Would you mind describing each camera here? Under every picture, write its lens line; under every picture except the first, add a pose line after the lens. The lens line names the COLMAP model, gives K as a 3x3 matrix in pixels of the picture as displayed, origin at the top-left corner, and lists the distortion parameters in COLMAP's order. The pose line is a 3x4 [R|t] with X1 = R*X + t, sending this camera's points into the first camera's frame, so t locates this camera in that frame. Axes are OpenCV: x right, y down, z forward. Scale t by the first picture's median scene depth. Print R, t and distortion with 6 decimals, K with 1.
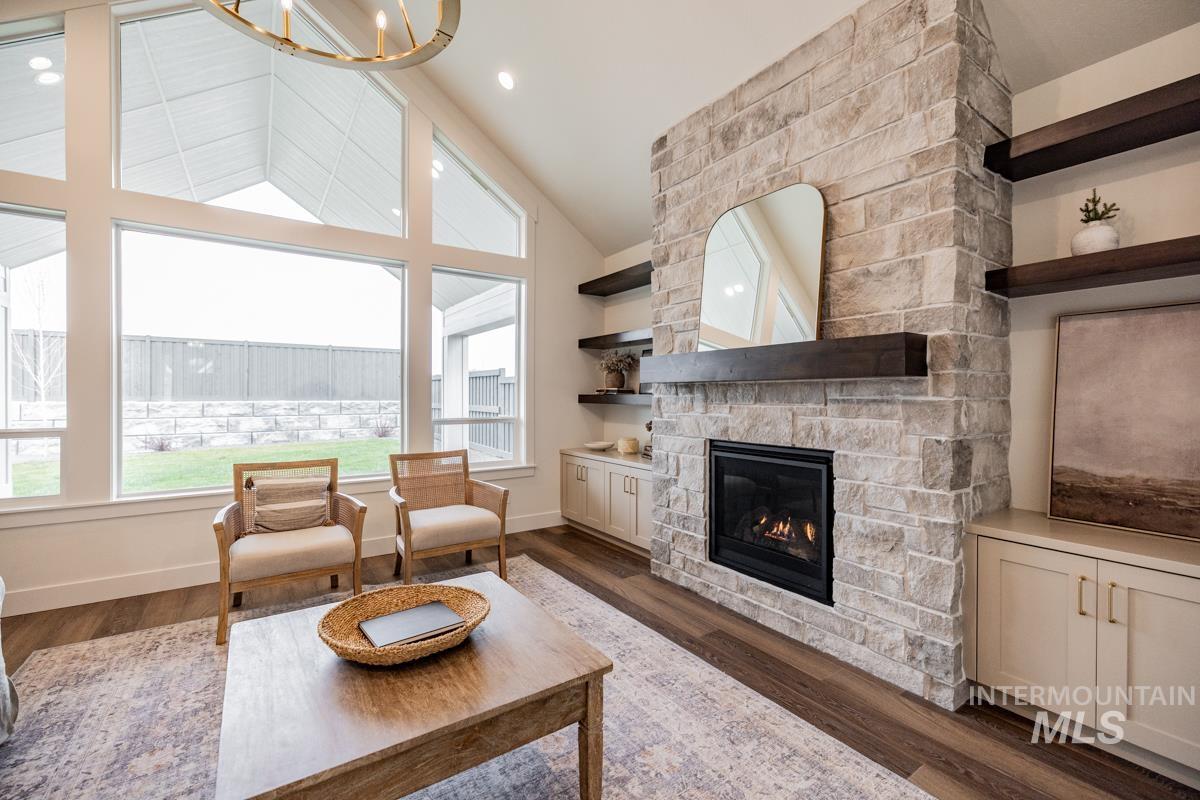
lens RADIAL K [[502.2, 0, 599.4], [0, 502.2, 398.4], [0, 0, 1]] dist [0.003242, -0.001189]
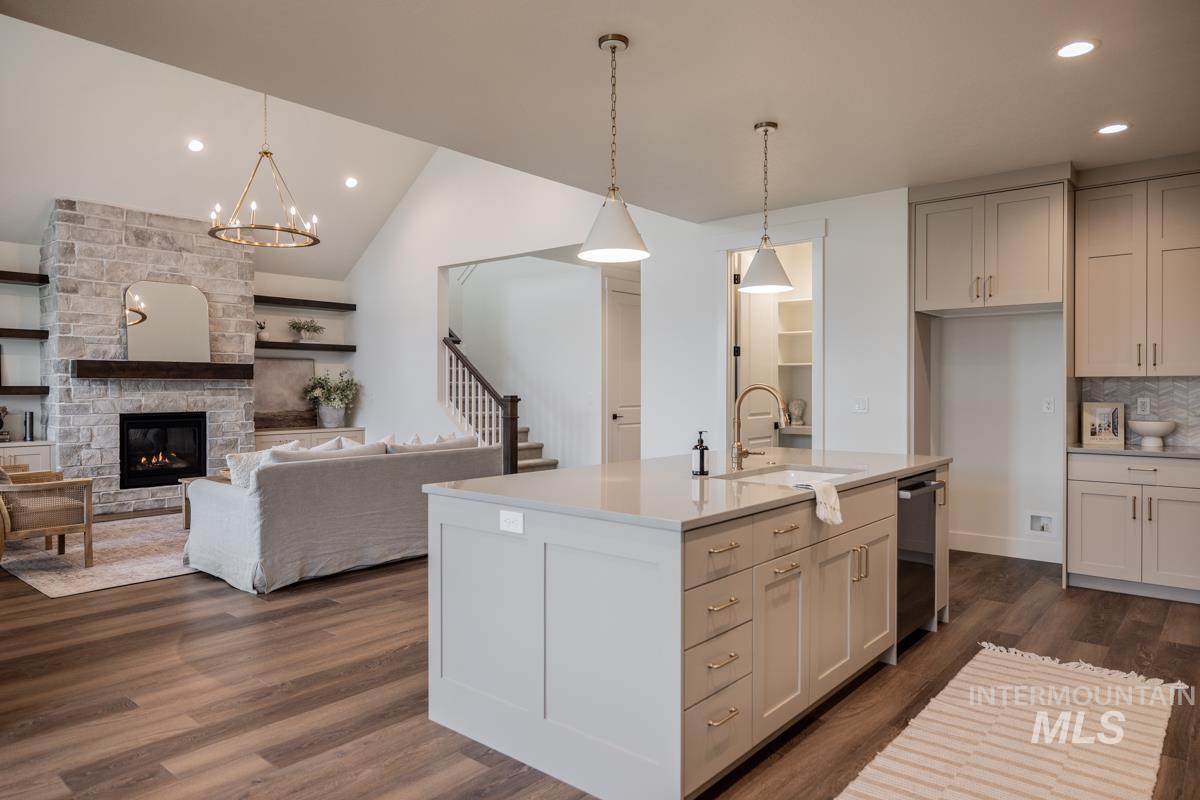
lens RADIAL K [[765.5, 0, 583.8], [0, 765.5, 390.3], [0, 0, 1]] dist [-0.003512, 0.001761]
pose [[-0.239548, -0.005106, 0.970871, -2.670467], [0.005299, 0.999964, 0.006566, -0.002465], [-0.970870, 0.006718, -0.239512, 0.153882]]
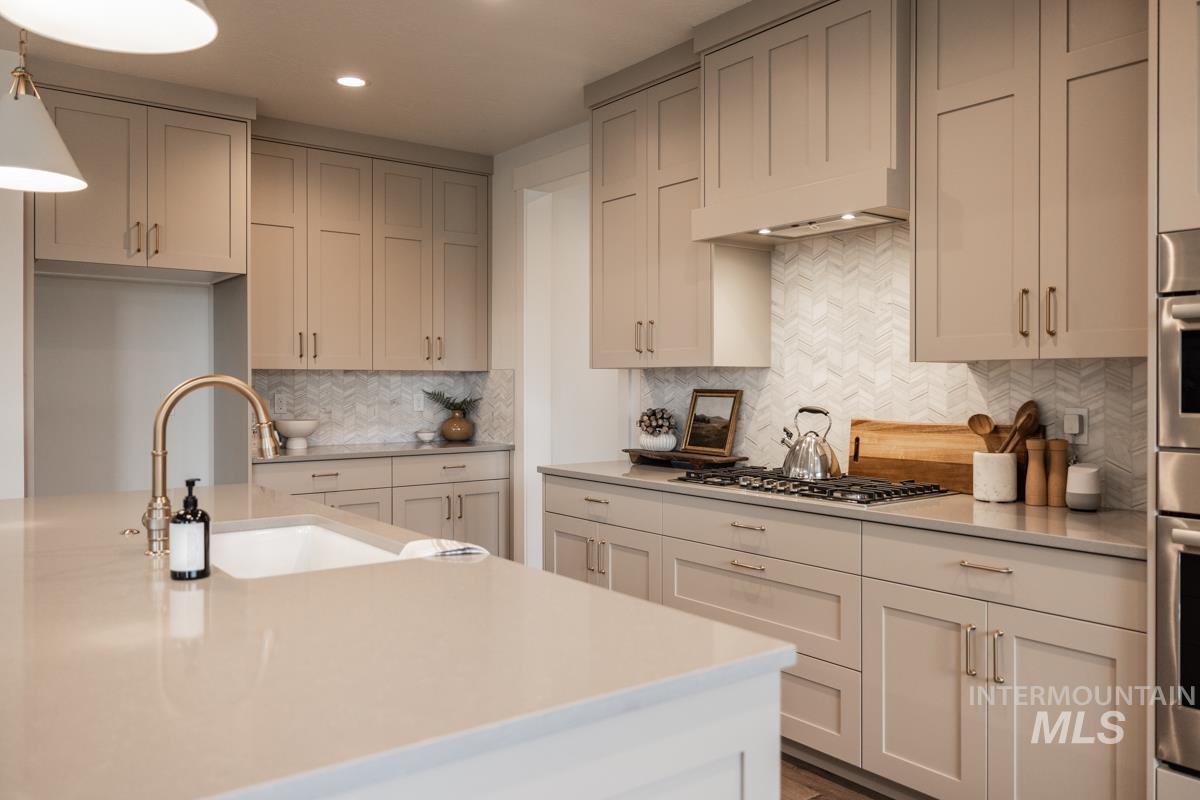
lens RADIAL K [[906.5, 0, 608.9], [0, 906.5, 395.6], [0, 0, 1]] dist [-0.003735, 0.023628]
pose [[-0.998780, -0.001047, -0.049378, -1.901461], [-0.002107, 0.999768, 0.021425, -0.003916], [0.049344, 0.021503, -0.998550, 0.327175]]
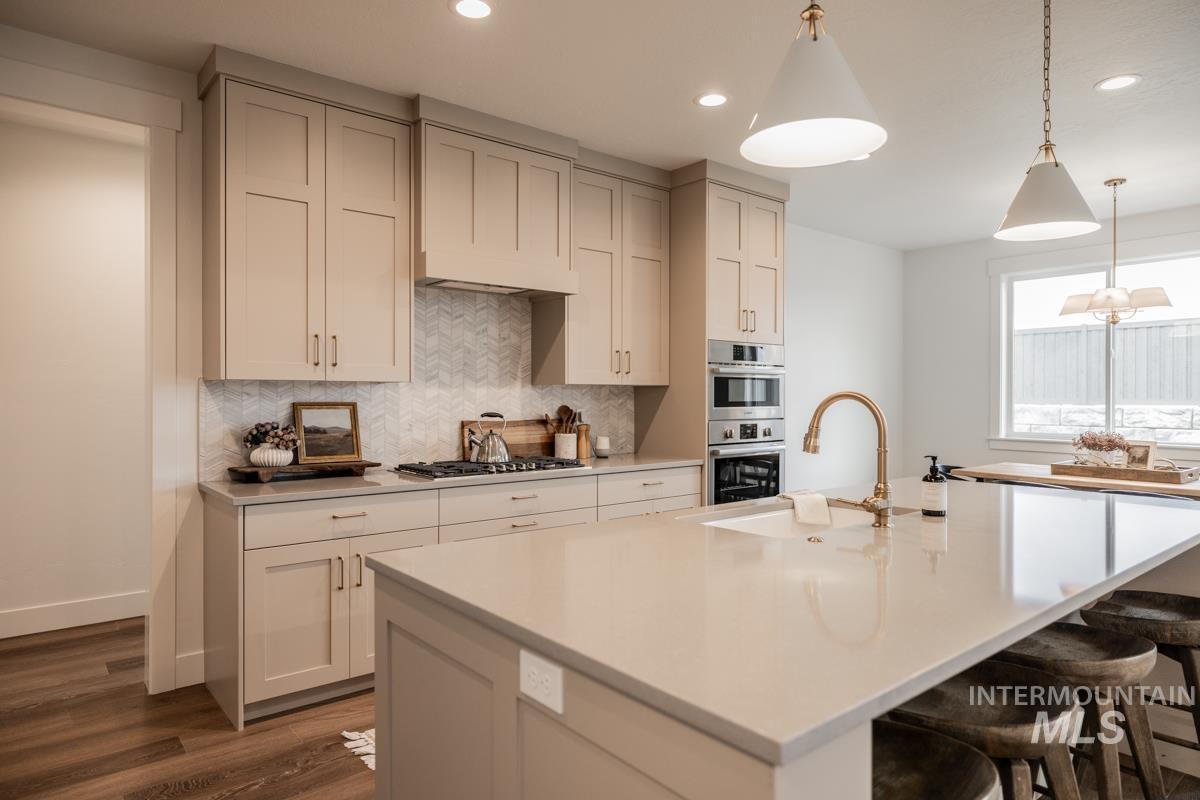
lens RADIAL K [[712.7, 0, 595.8], [0, 712.7, 395.6], [0, 0, 1]] dist [0.004268, 0.000334]
pose [[0.069080, -0.003133, -0.997606, -0.955968], [-0.006821, 0.999970, -0.003612, 0.006067], [0.997588, 0.007054, 0.069057, -0.654913]]
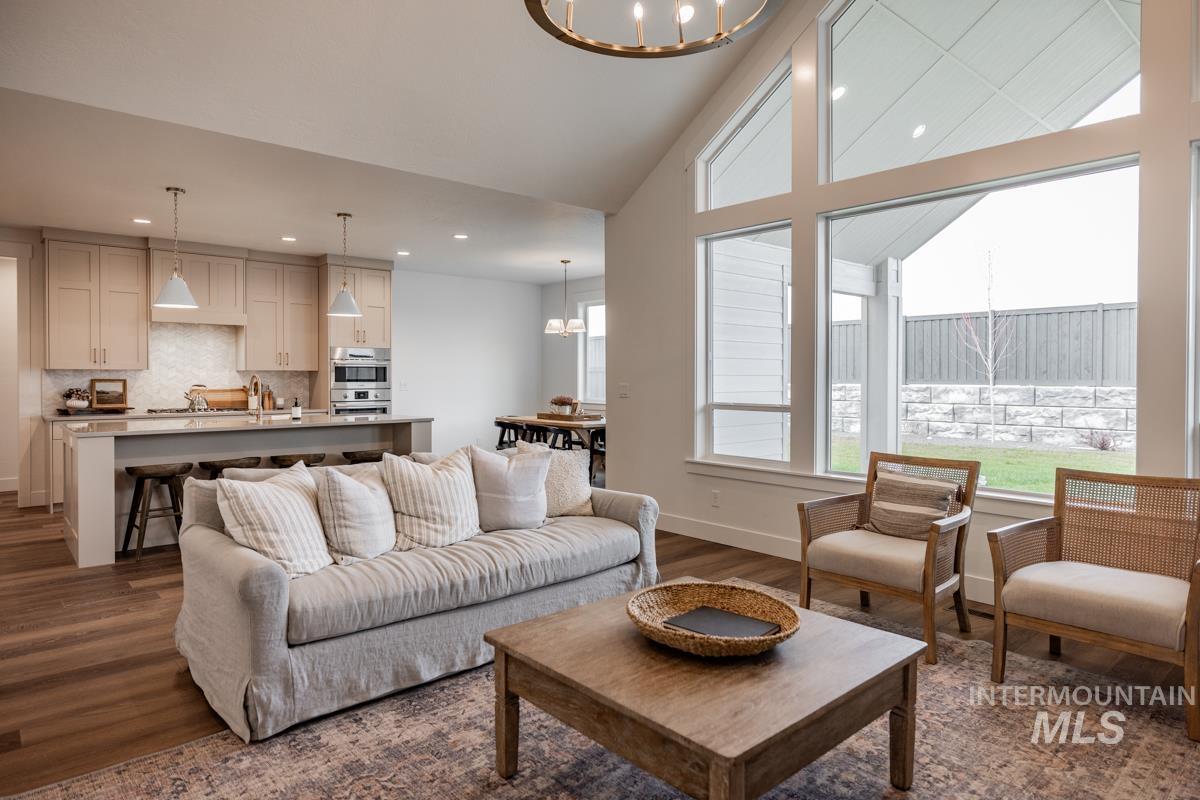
lens RADIAL K [[712.7, 0, 606.0], [0, 712.7, 385.3], [0, 0, 1]] dist [0.004268, 0.000334]
pose [[0.128853, 0.010488, -0.991608, 0.516655], [-0.007747, 0.999924, 0.009569, 0.000018], [0.991633, 0.006449, 0.128925, 0.363854]]
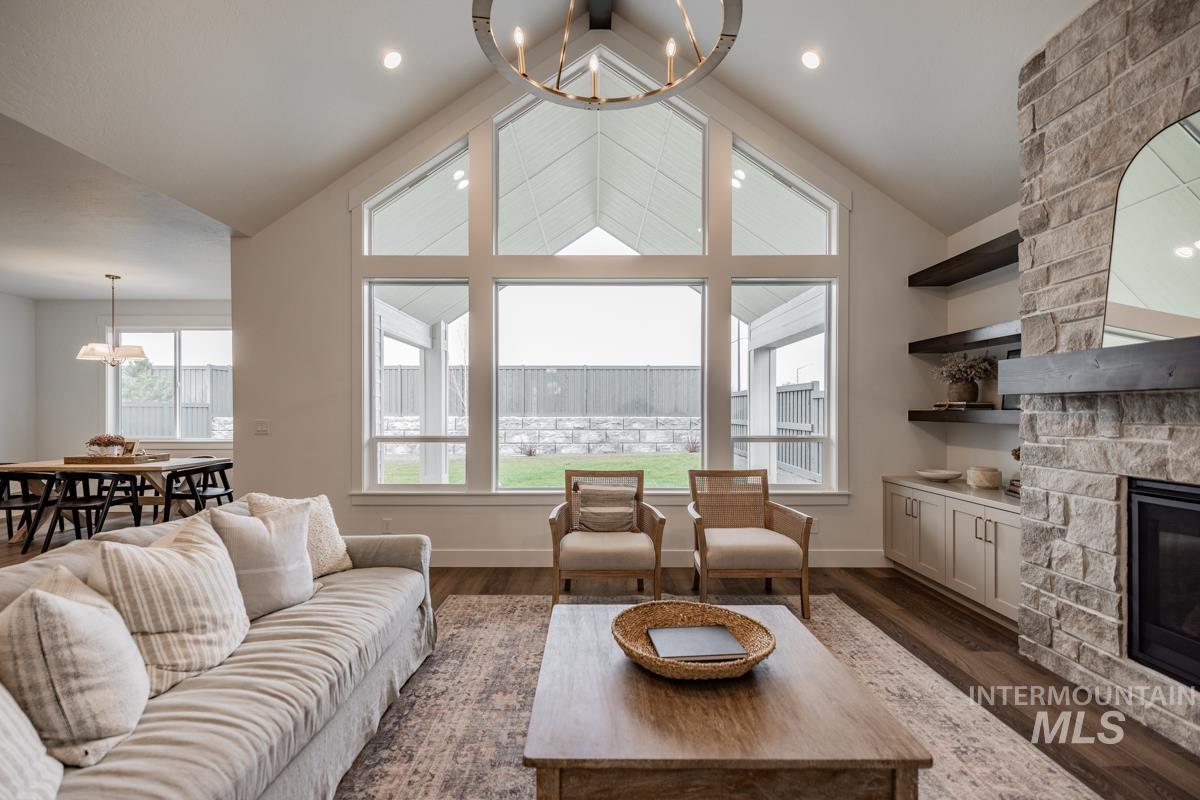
lens RADIAL K [[521.9, 0, 594.3], [0, 521.9, 412.0], [0, 0, 1]] dist [0.003113, -0.000587]
pose [[0.825552, -0.001462, -0.564324, 0.026766], [-0.001476, 0.999988, -0.004749, -0.000811], [0.564324, 0.004753, 0.825540, 0.020551]]
